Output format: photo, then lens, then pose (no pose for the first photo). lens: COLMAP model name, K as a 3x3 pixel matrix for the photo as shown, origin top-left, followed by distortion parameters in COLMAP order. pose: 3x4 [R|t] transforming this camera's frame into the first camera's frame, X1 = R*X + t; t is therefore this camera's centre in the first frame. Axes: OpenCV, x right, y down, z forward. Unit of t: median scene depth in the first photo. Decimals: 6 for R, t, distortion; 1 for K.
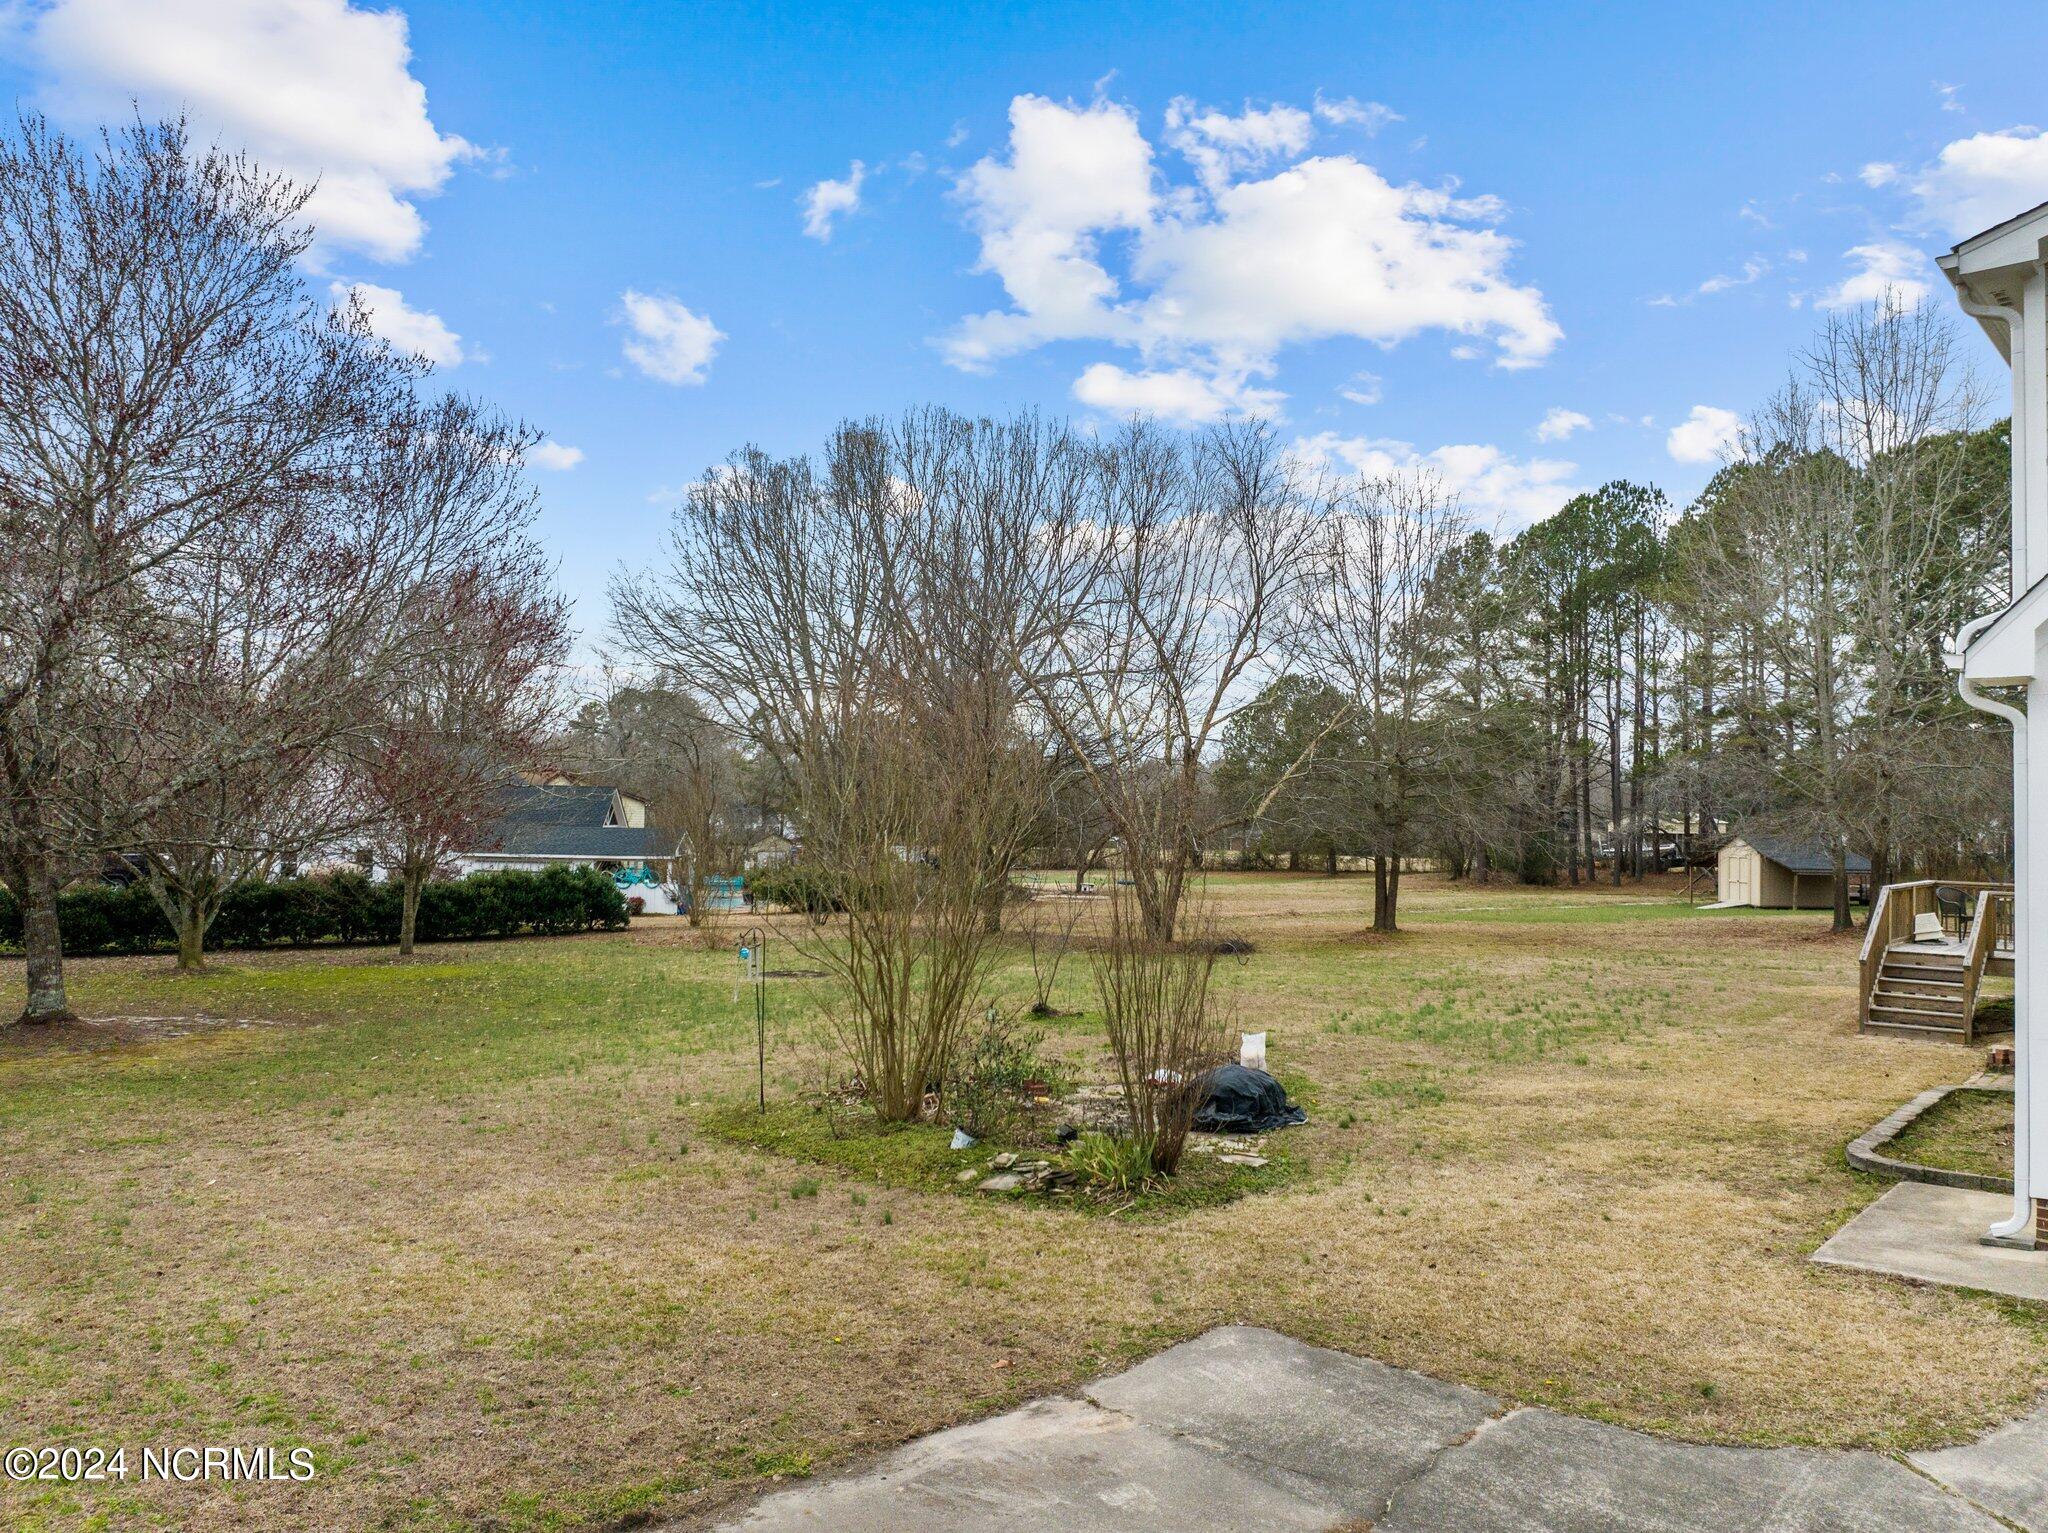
lens RADIAL K [[1465.0, 0, 1024.0], [0, 1465.0, 766.5], [0, 0, 1]] dist [-0.050932, 0.009457]
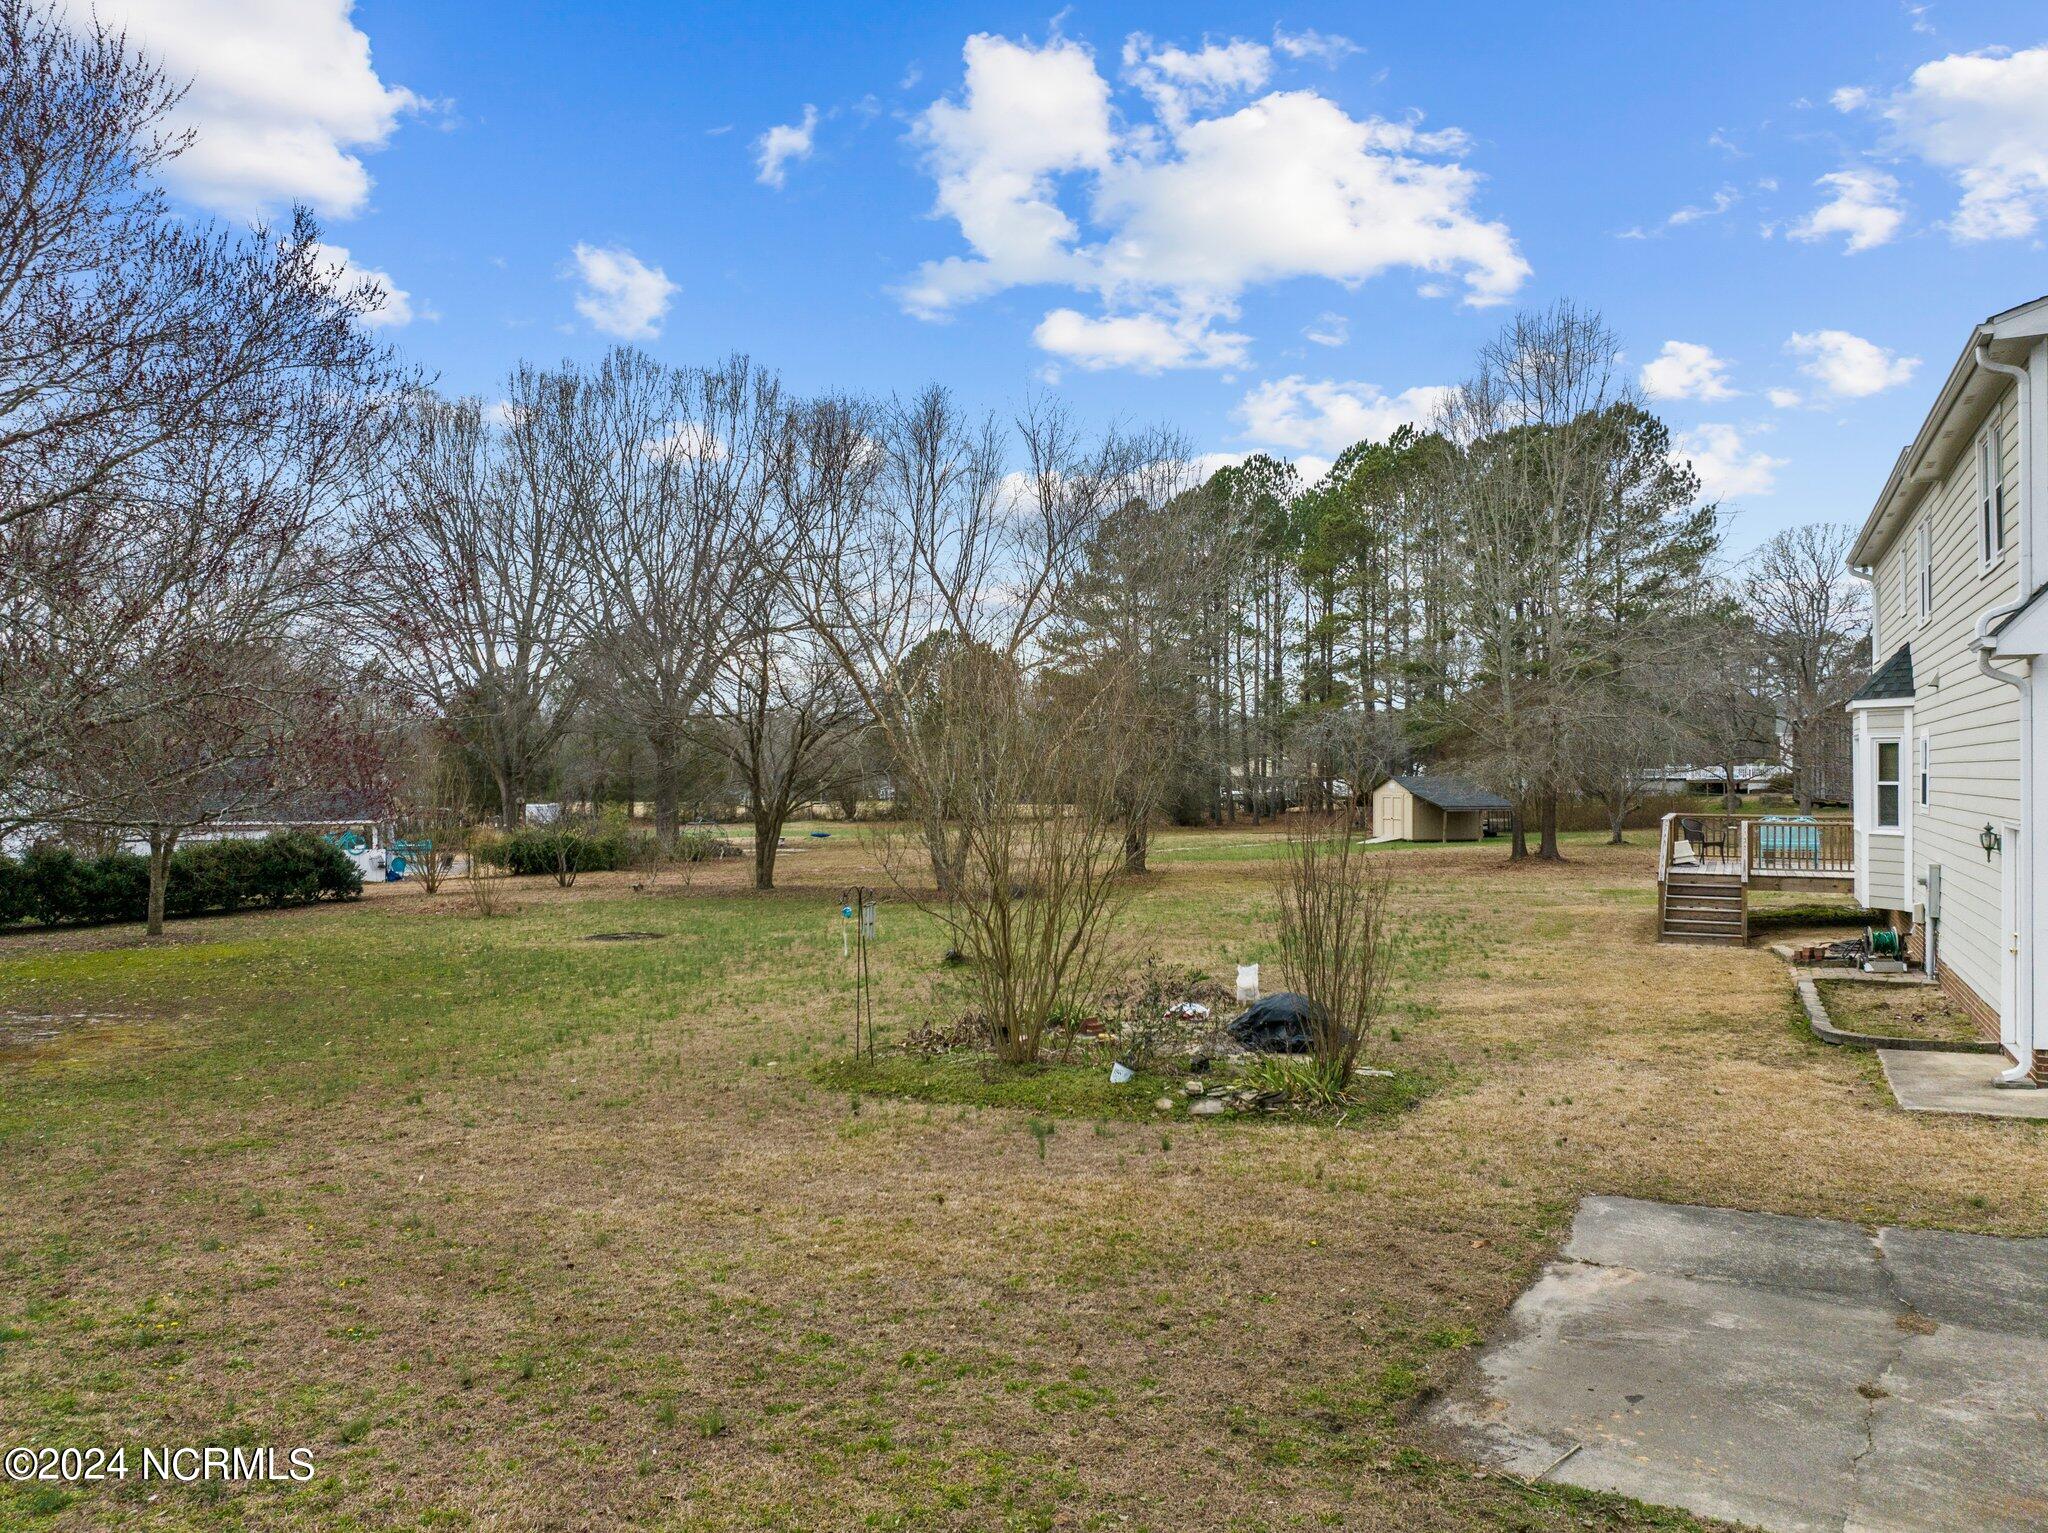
lens RADIAL K [[1445.0, 0, 1024.0], [0, 1445.0, 766.5], [0, 0, 1]] dist [-0.055001, 0.021896]
pose [[0.962404, -0.015628, 0.271172, -0.473547], [0.006597, 0.999394, 0.034182, -0.009109], [-0.271541, -0.031108, 0.961924, 0.005868]]
